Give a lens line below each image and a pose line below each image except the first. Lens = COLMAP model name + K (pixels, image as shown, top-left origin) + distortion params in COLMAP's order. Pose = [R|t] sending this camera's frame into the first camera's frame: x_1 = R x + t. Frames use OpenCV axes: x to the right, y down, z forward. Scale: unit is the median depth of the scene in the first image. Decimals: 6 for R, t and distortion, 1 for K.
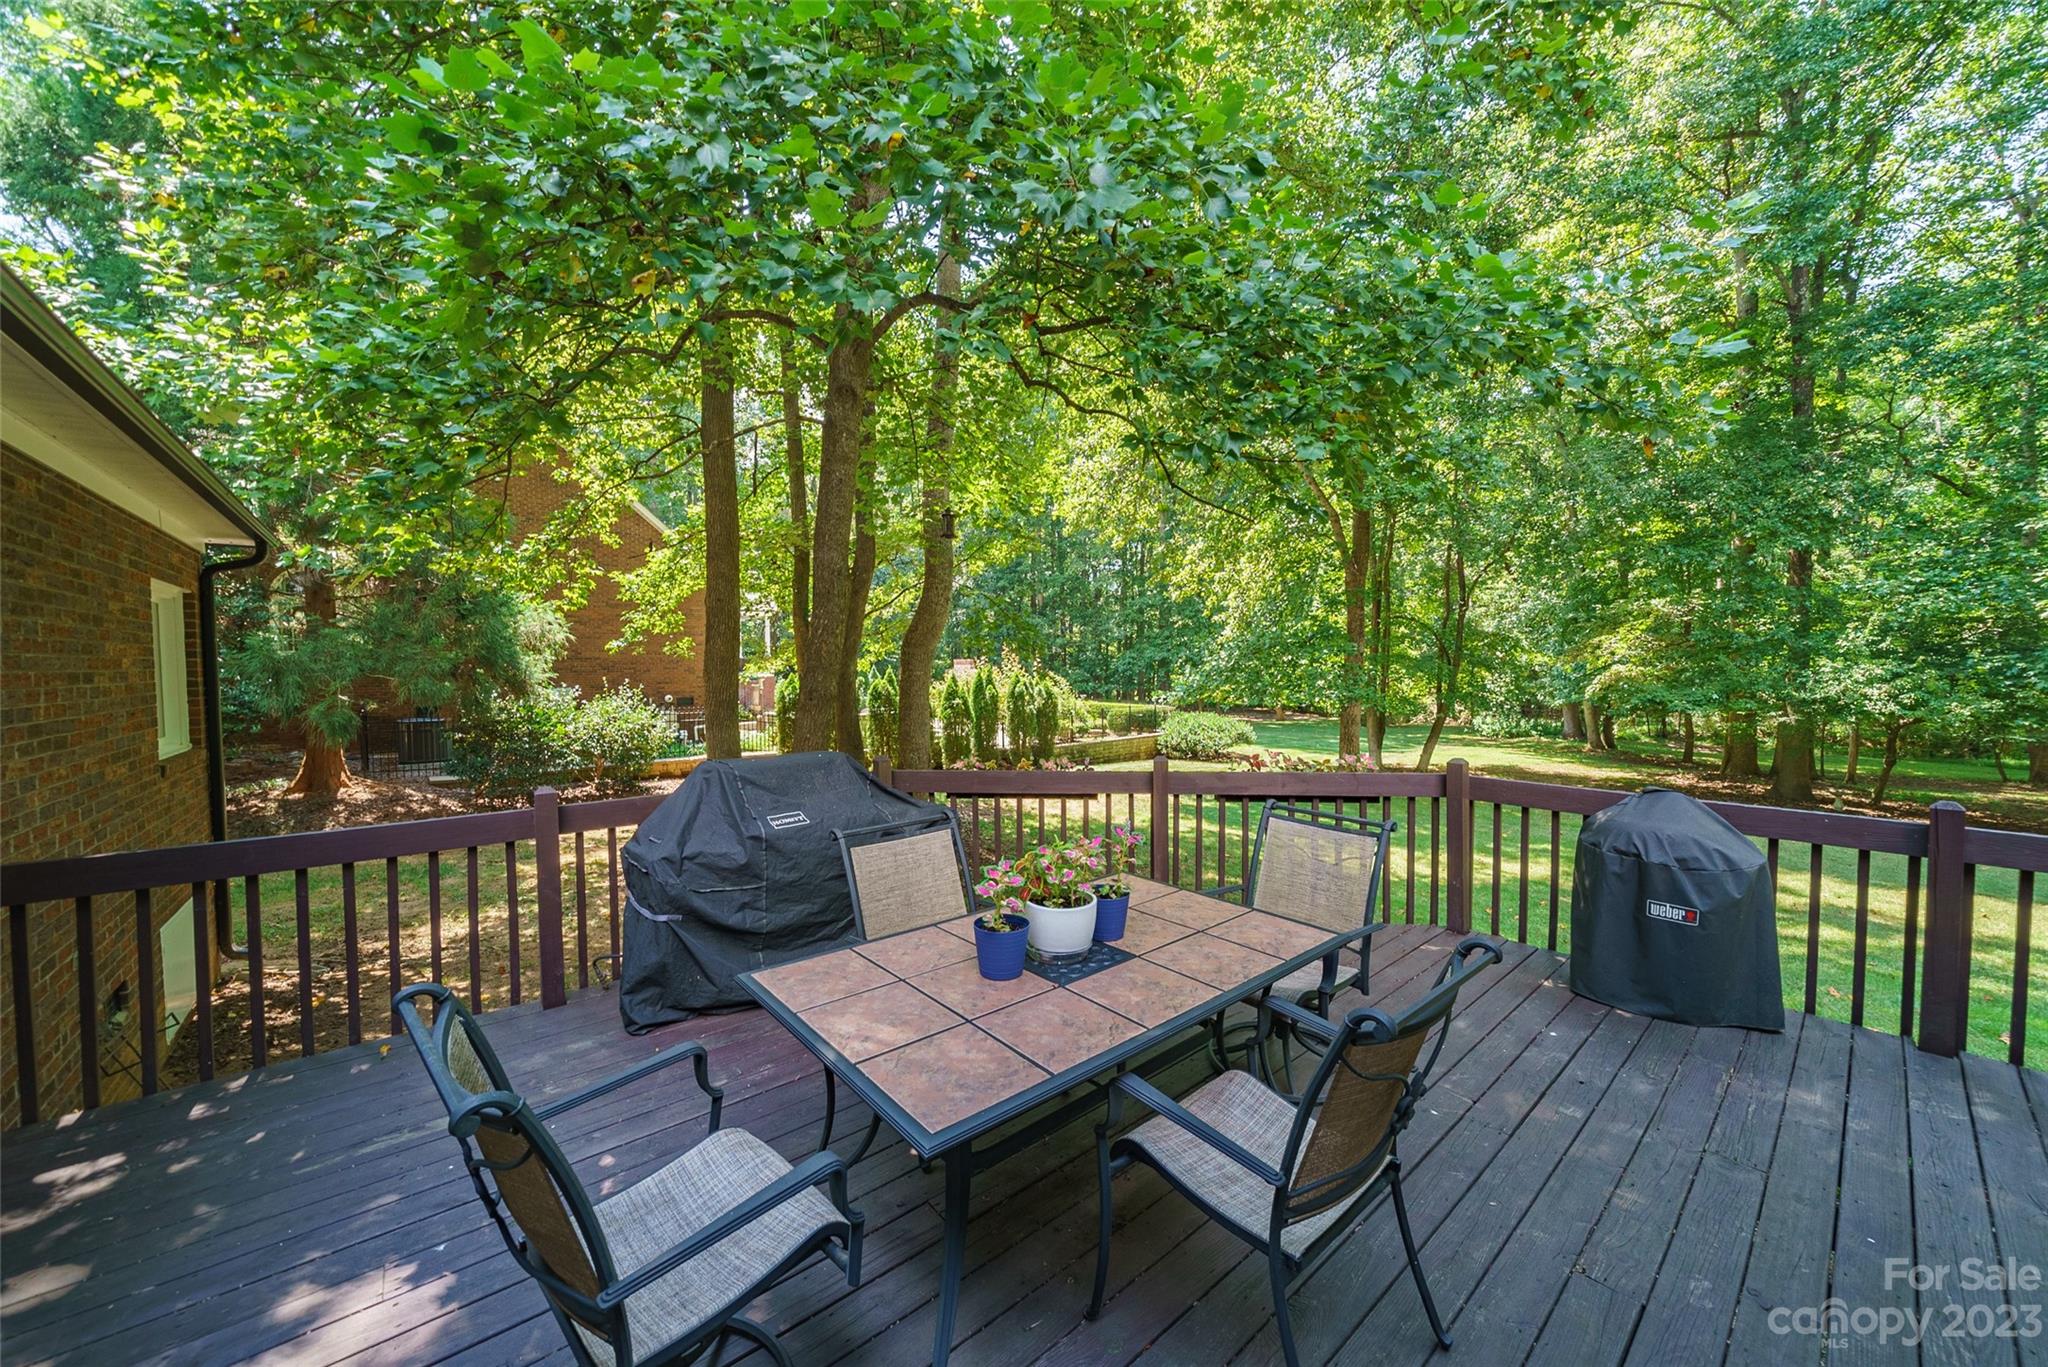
lens RADIAL K [[743.5, 0, 1011.7], [0, 743.5, 689.2], [0, 0, 1]] dist [-0.000939, -0.000226]
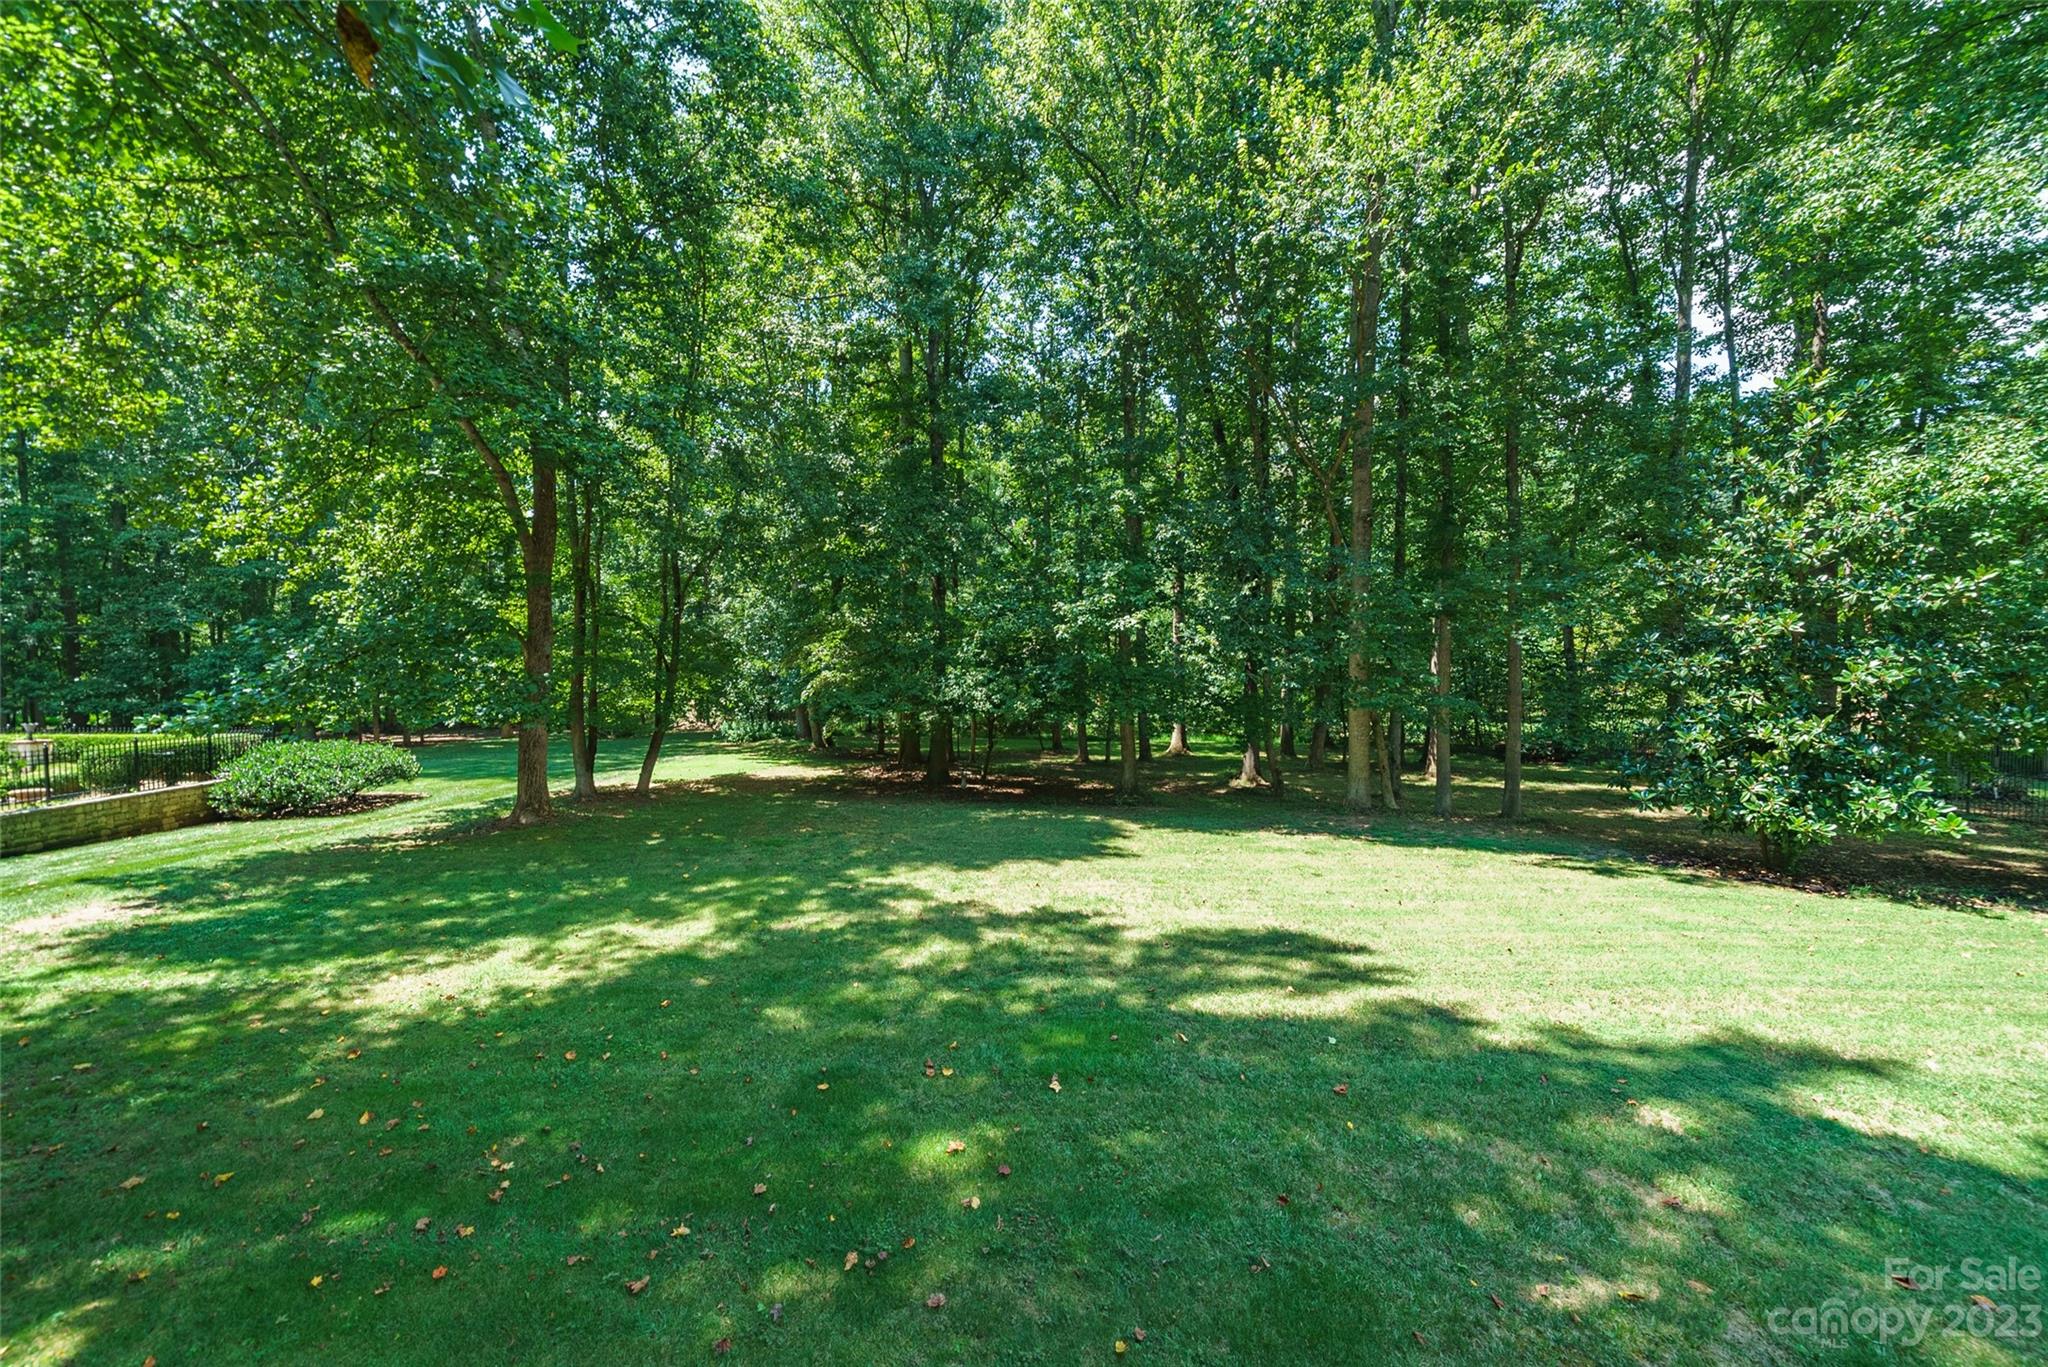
lens RADIAL K [[758.8, 0, 1040.4], [0, 758.8, 676.9], [0, 0, 1]] dist [-0.000837, -0.000096]
pose [[0.598922, -0.002932, 0.800802, 0.152401], [0.021301, 0.999698, -0.012271, -0.005119], [-0.800524, 0.024407, 0.598803, 0.114996]]
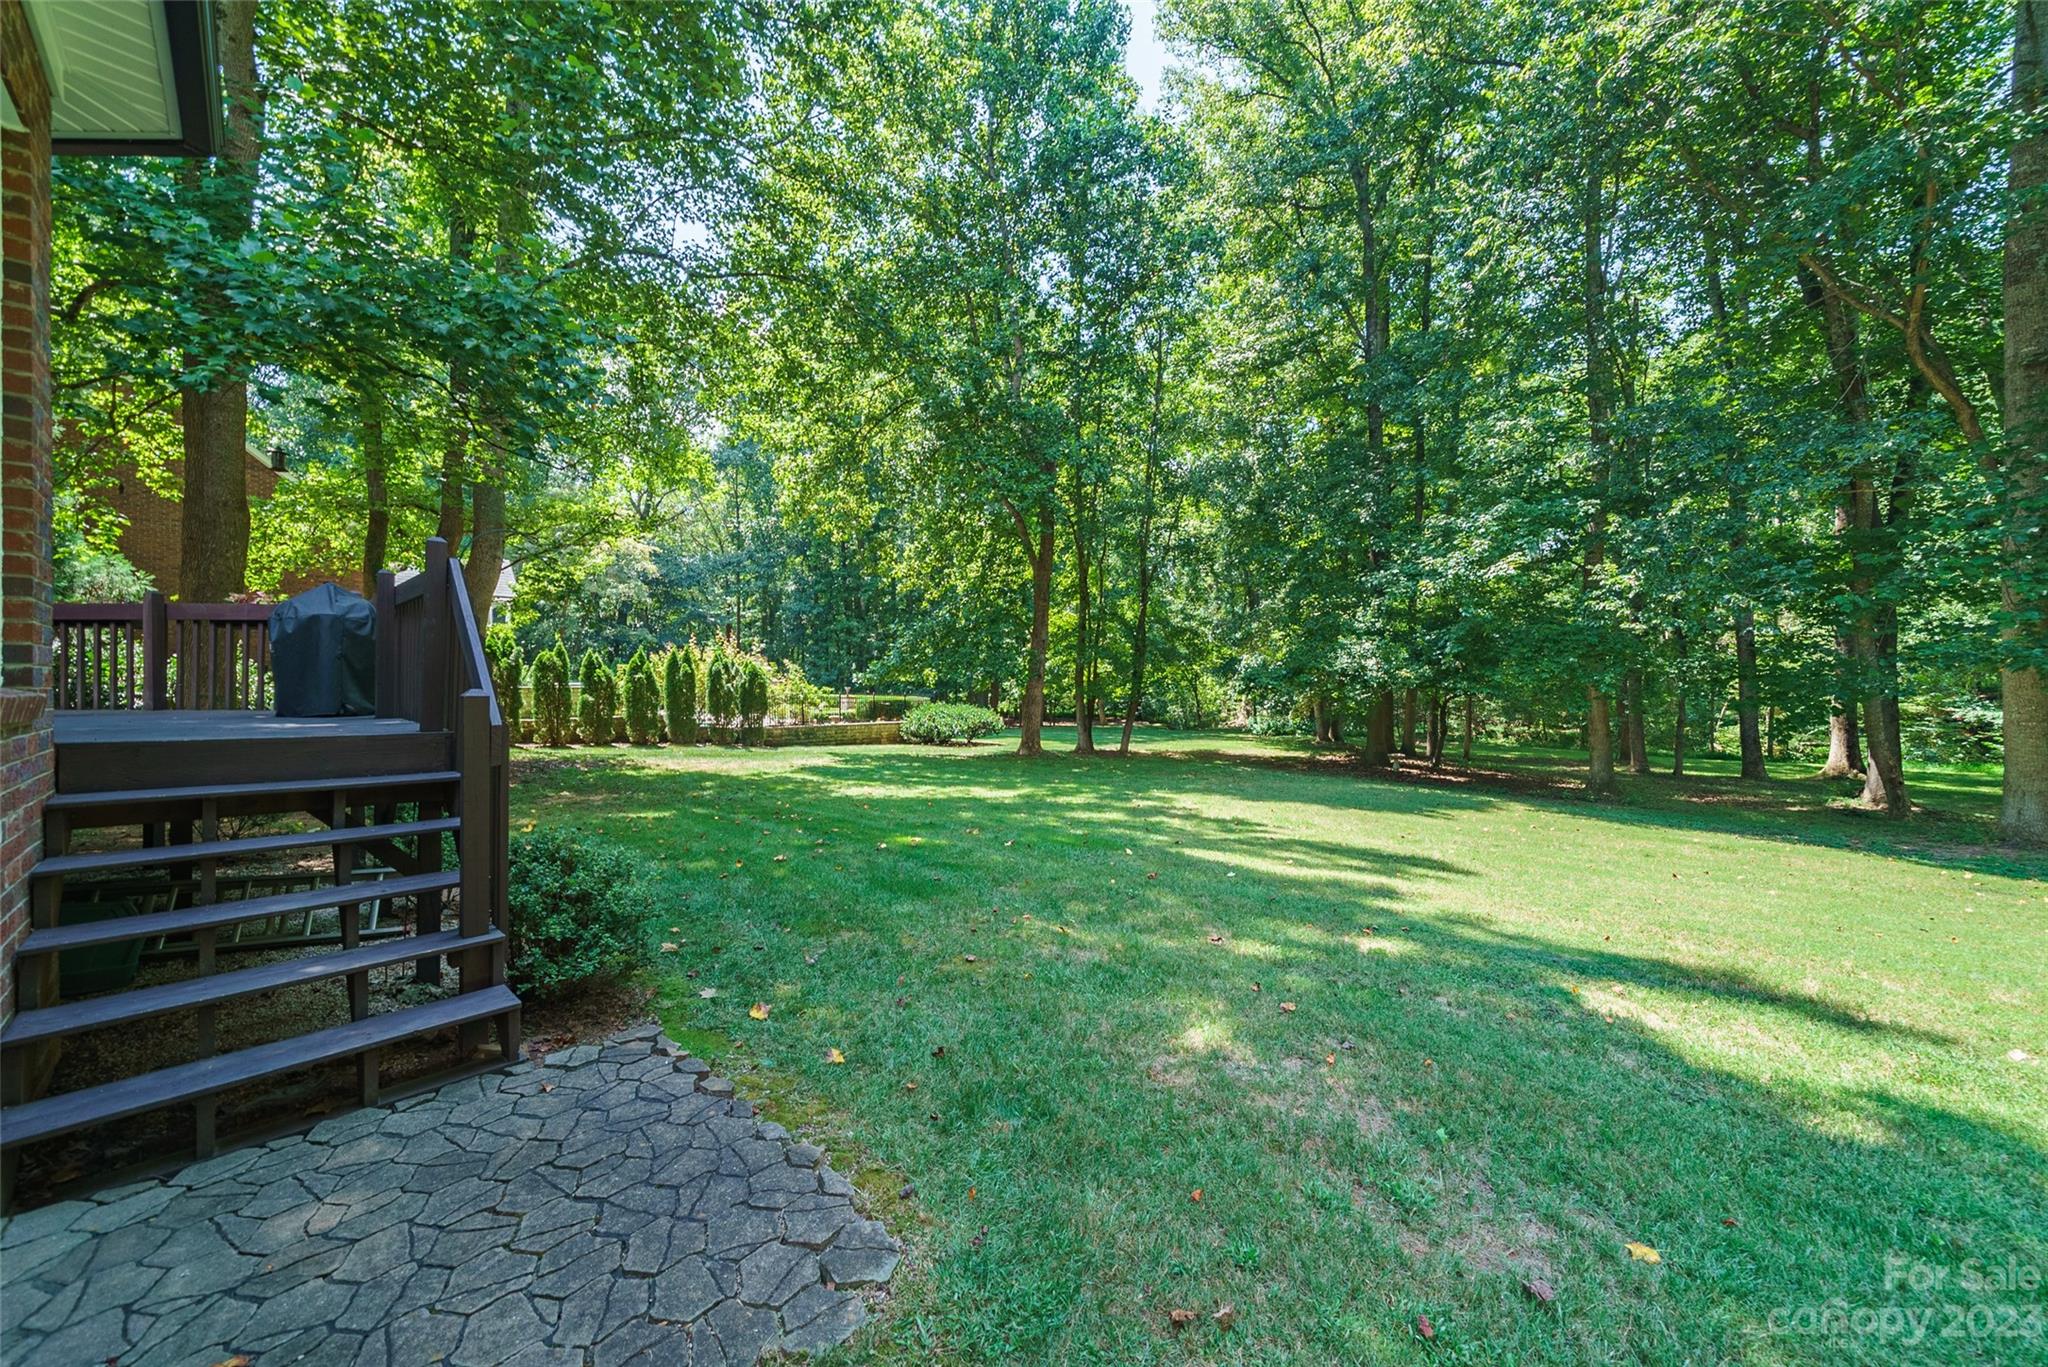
lens RADIAL K [[735.0, 0, 994.4], [0, 735.0, 679.7], [0, 0, 1]] dist [-0.002148, -0.000128]
pose [[0.994110, 0.008853, 0.108012, 0.306002], [-0.004946, 0.999325, -0.036388, 0.055144], [-0.108262, 0.035640, 0.993483, -0.088535]]
